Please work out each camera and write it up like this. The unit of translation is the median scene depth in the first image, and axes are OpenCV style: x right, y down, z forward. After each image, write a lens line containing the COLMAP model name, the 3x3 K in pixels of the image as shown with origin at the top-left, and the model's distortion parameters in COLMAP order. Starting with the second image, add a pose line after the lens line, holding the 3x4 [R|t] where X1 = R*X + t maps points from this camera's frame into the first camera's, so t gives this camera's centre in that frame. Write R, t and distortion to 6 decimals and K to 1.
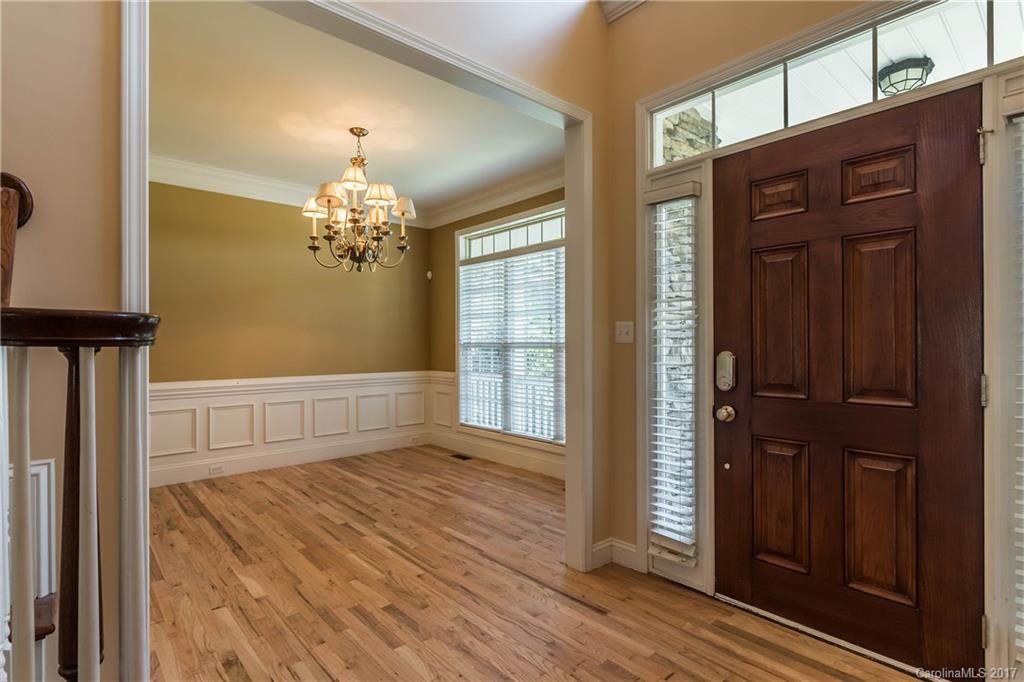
lens RADIAL K [[506.6, 0, 498.1], [0, 506.6, 341.0], [0, 0, 1]] dist [-0.002267, -0.000472]
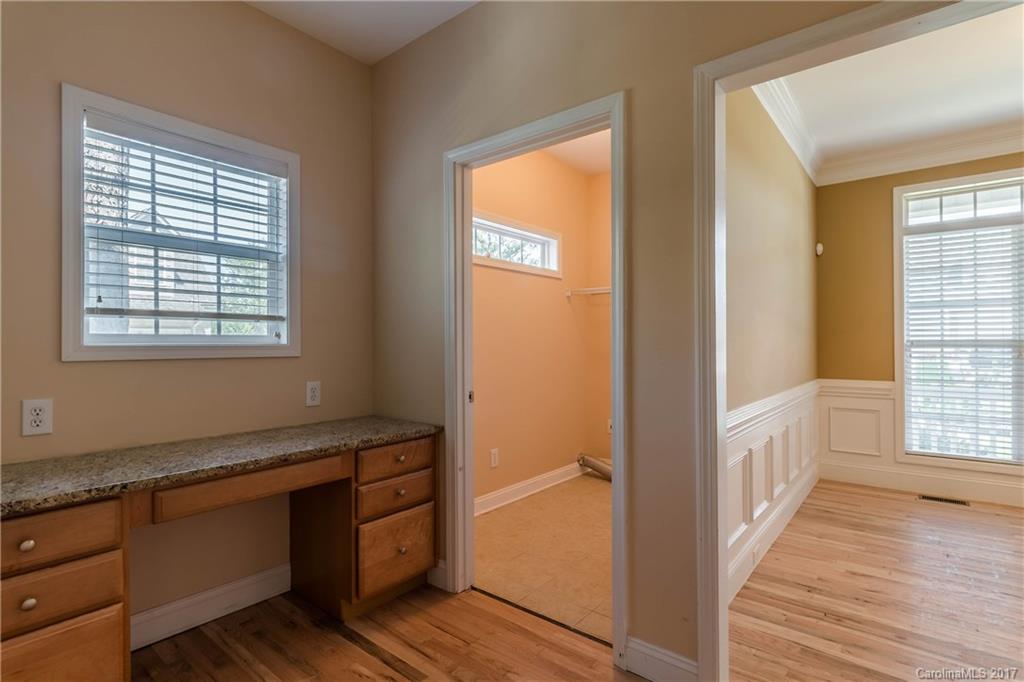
lens RADIAL K [[506.6, 0, 502.8], [0, 506.6, 342.6], [0, 0, 1]] dist [-0.002267, -0.000472]
pose [[0.984407, 0.004272, 0.175853, -1.129616], [-0.002936, 0.999965, -0.007859, 0.019457], [-0.175880, 0.007220, 0.984385, 0.565945]]
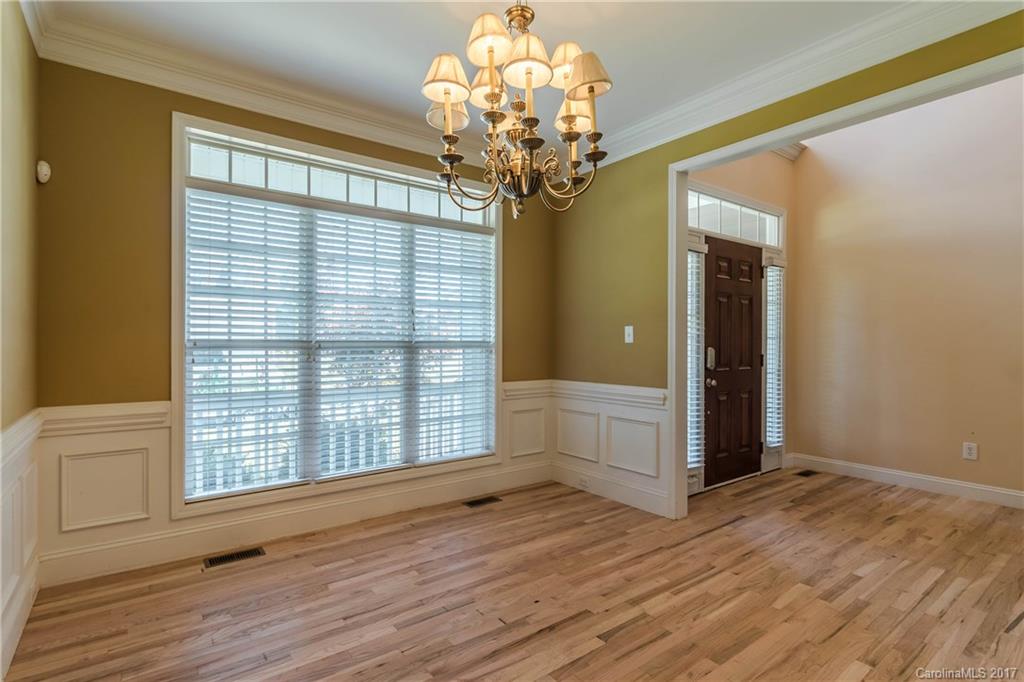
lens RADIAL K [[506.6, 0, 515.1], [0, 506.6, 342.0], [0, 0, 1]] dist [-0.002267, -0.000472]
pose [[0.061233, 0.002870, 0.998119, -0.811843], [-0.006511, 0.999976, -0.002475, 0.006232], [-0.998102, -0.006347, 0.061250, 0.943475]]
